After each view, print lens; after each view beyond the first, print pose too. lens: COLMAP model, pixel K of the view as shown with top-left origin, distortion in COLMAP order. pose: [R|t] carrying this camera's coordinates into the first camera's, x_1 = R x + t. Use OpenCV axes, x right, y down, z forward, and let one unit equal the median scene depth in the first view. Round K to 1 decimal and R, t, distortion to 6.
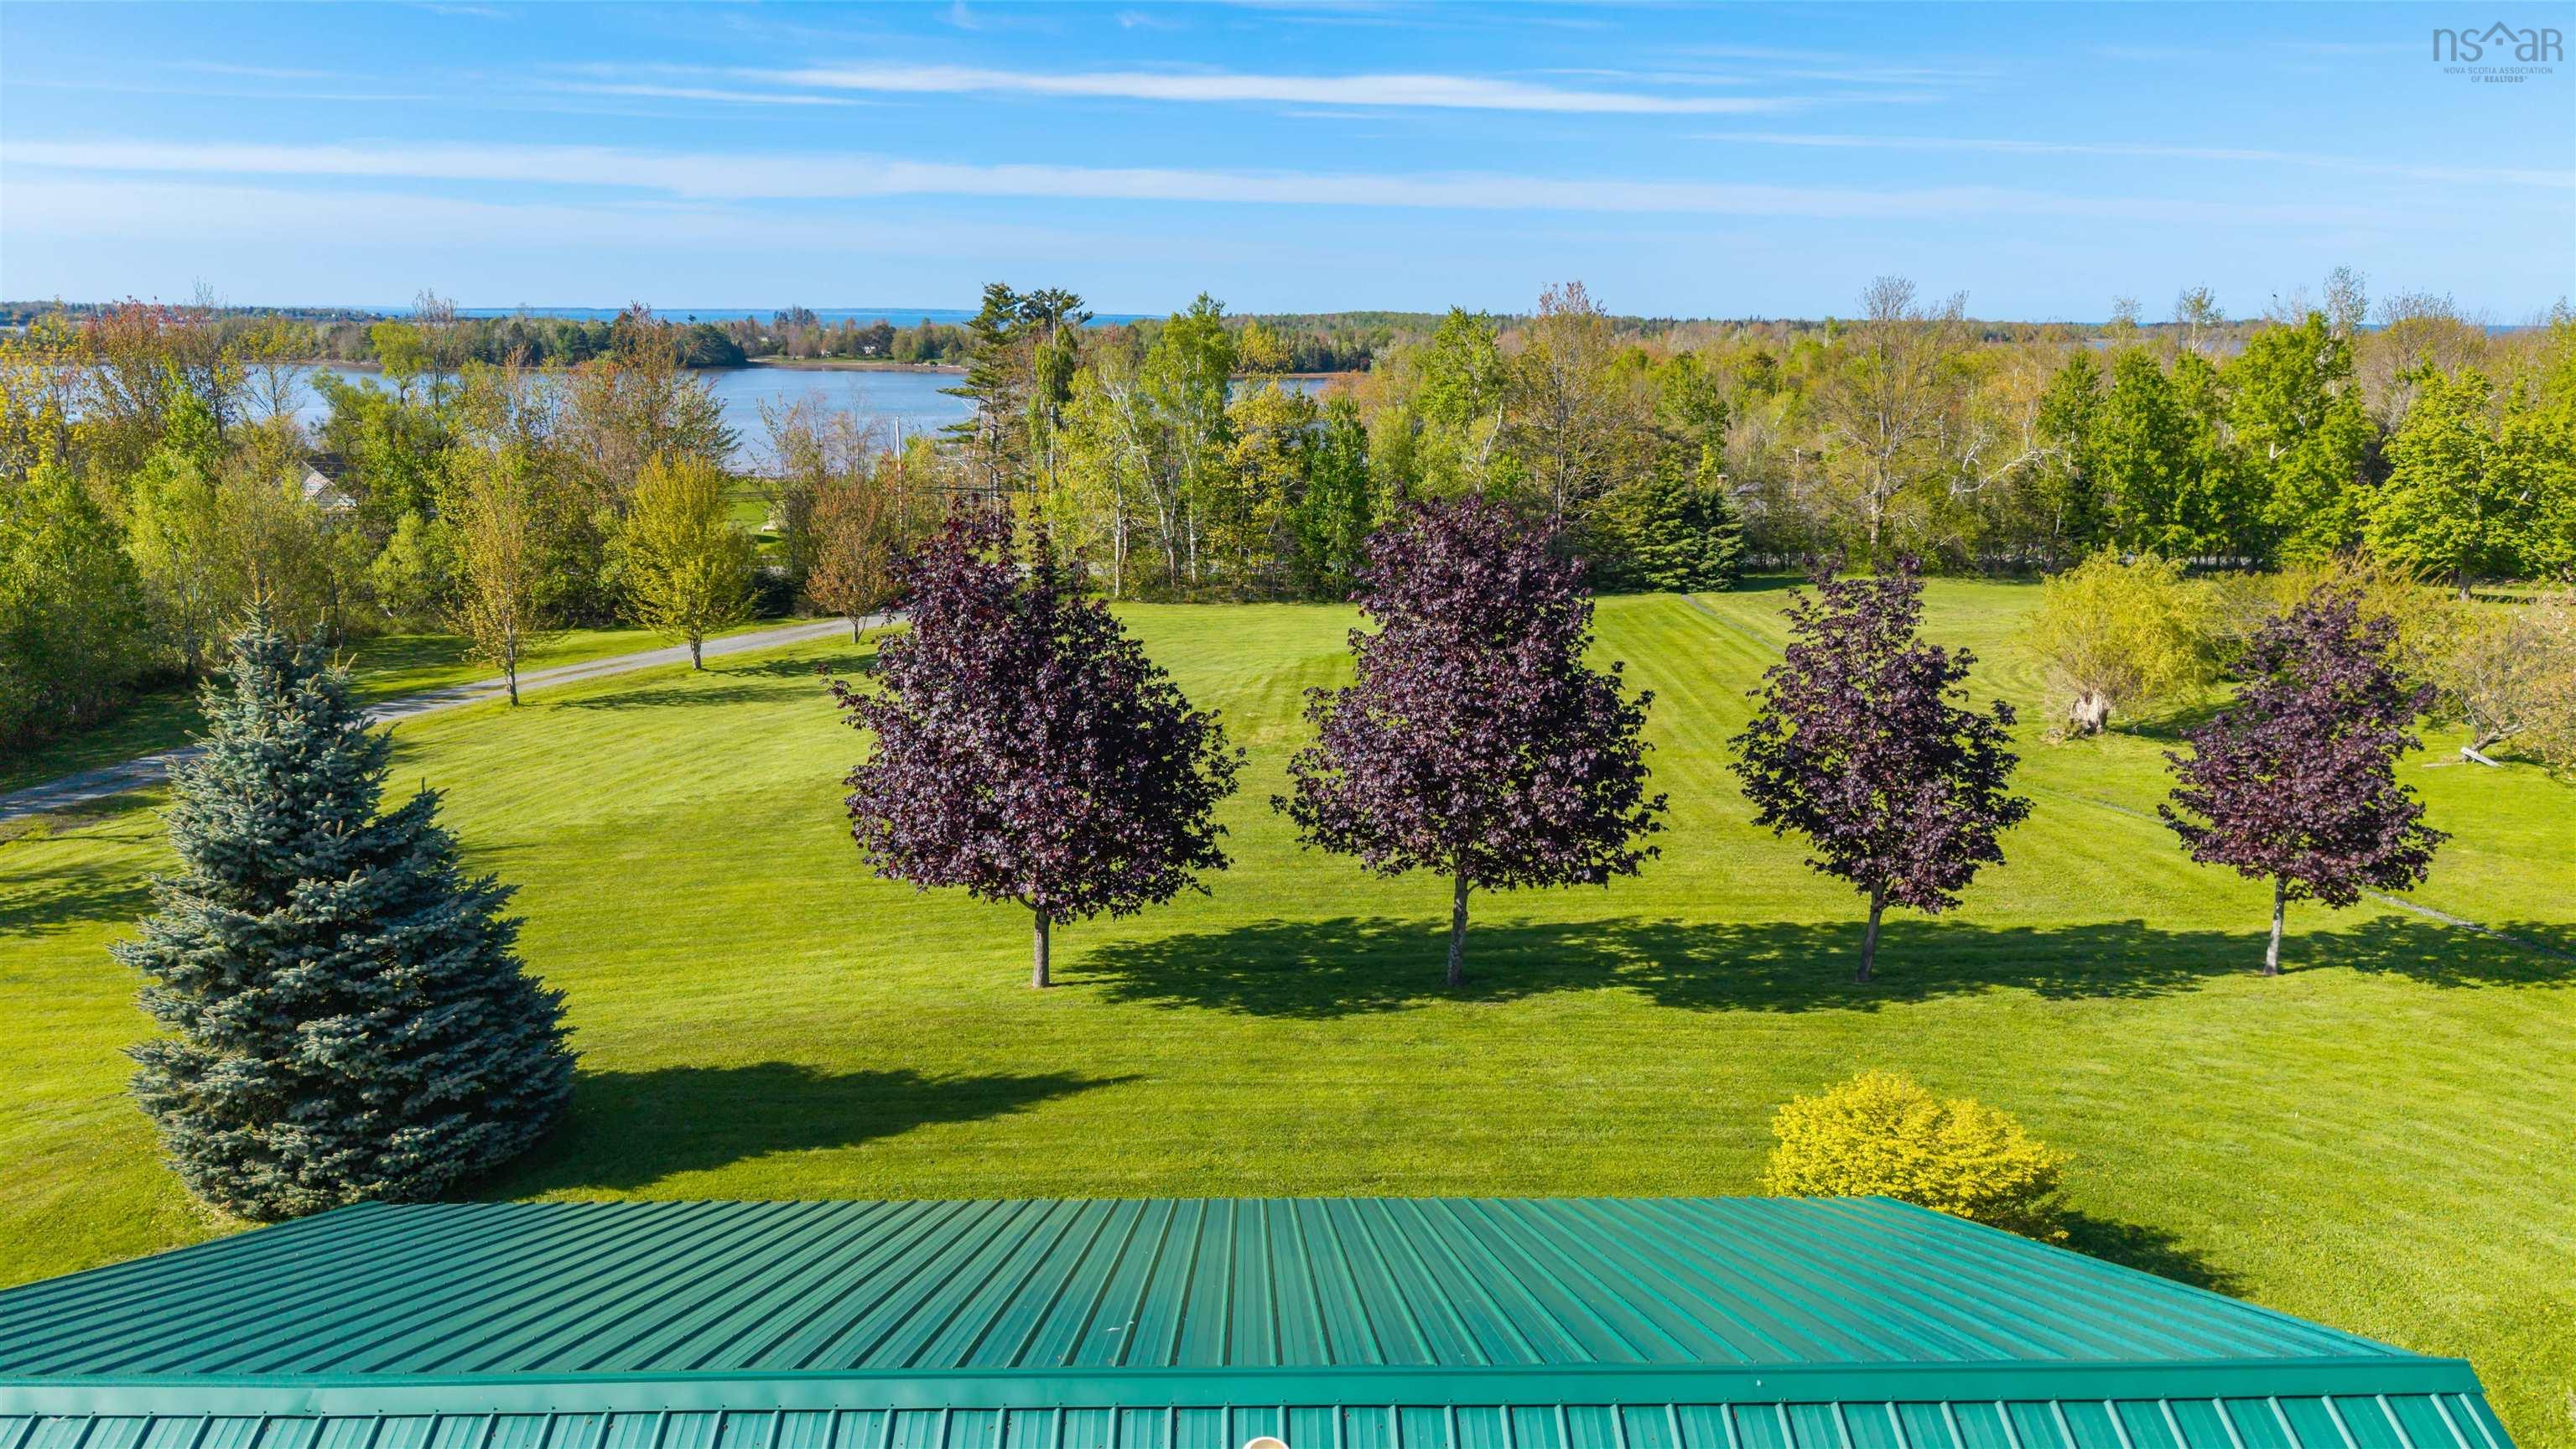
lens RADIAL K [[1707.3, 0, 1285.6], [0, 1707.3, 735.5], [0, 0, 1]] dist [0.034504, -0.004429]
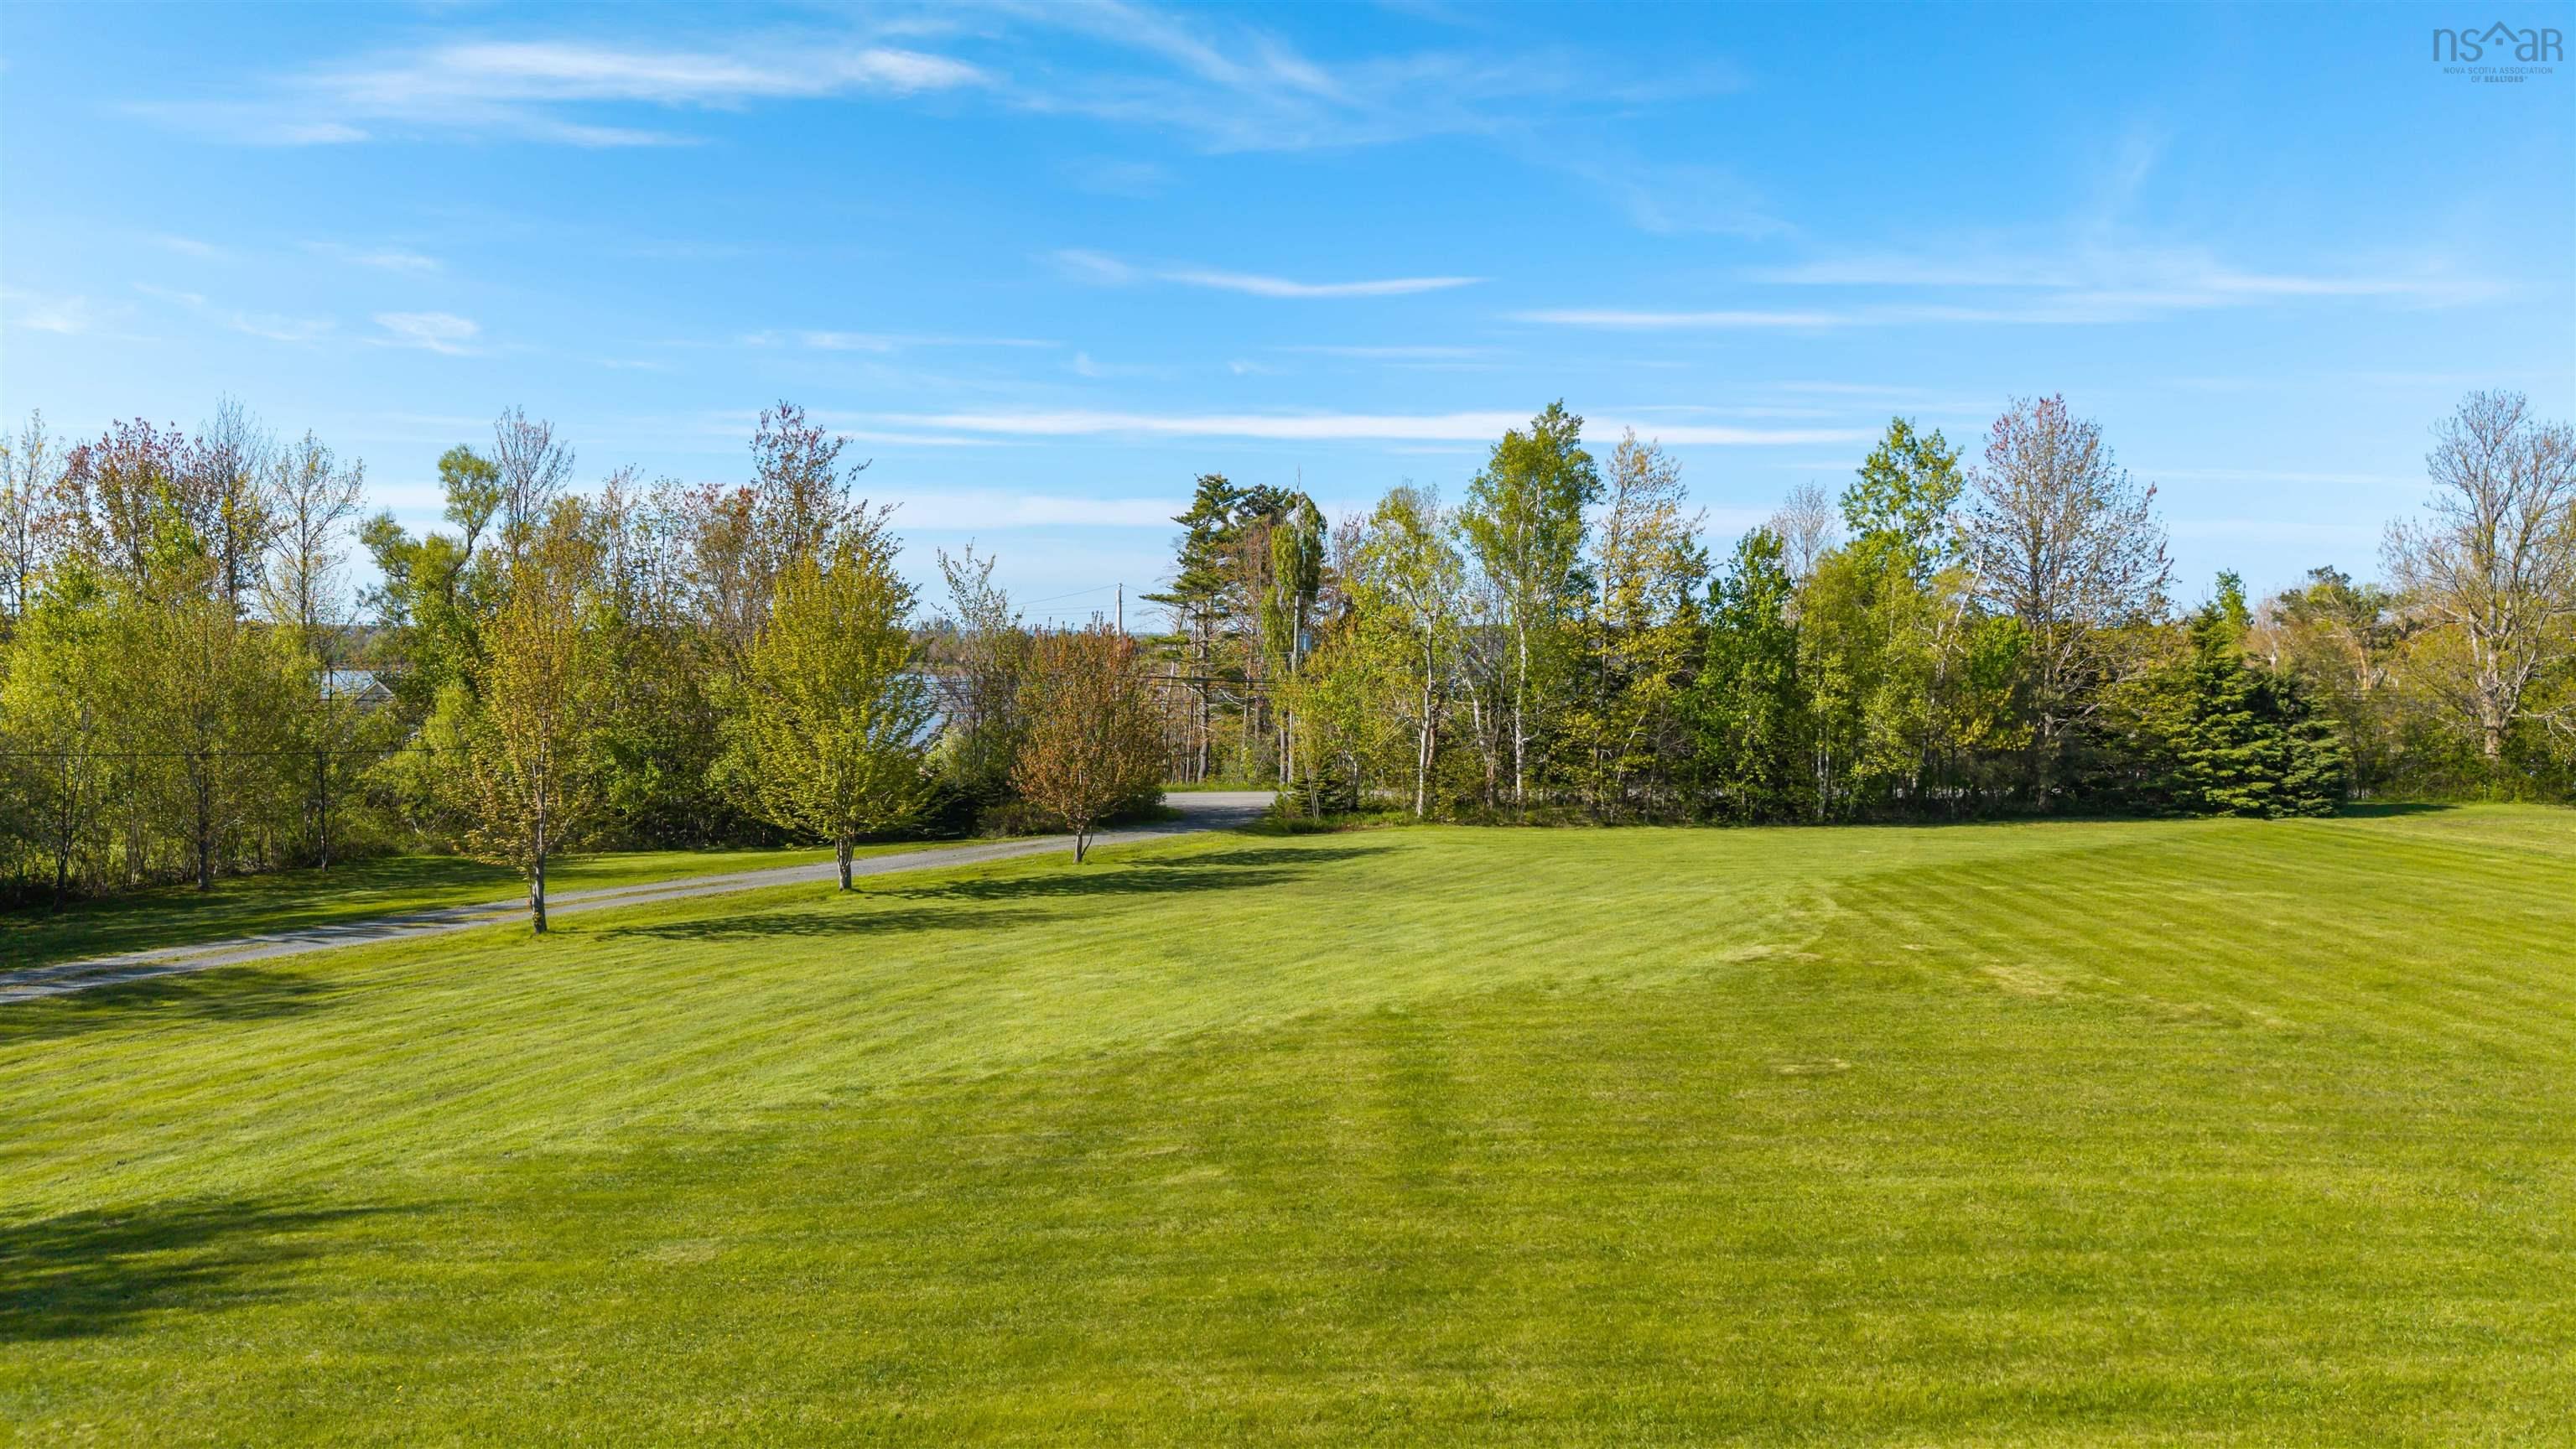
lens RADIAL K [[1707.3, 0, 1298.8], [0, 1707.3, 718.1], [0, 0, 1]] dist [0.034504, -0.004429]
pose [[0.998273, 0.002673, -0.058688, -0.121940], [-0.013804, 0.981669, -0.190092, 0.014522], [0.057104, 0.190574, 0.980011, 0.333262]]
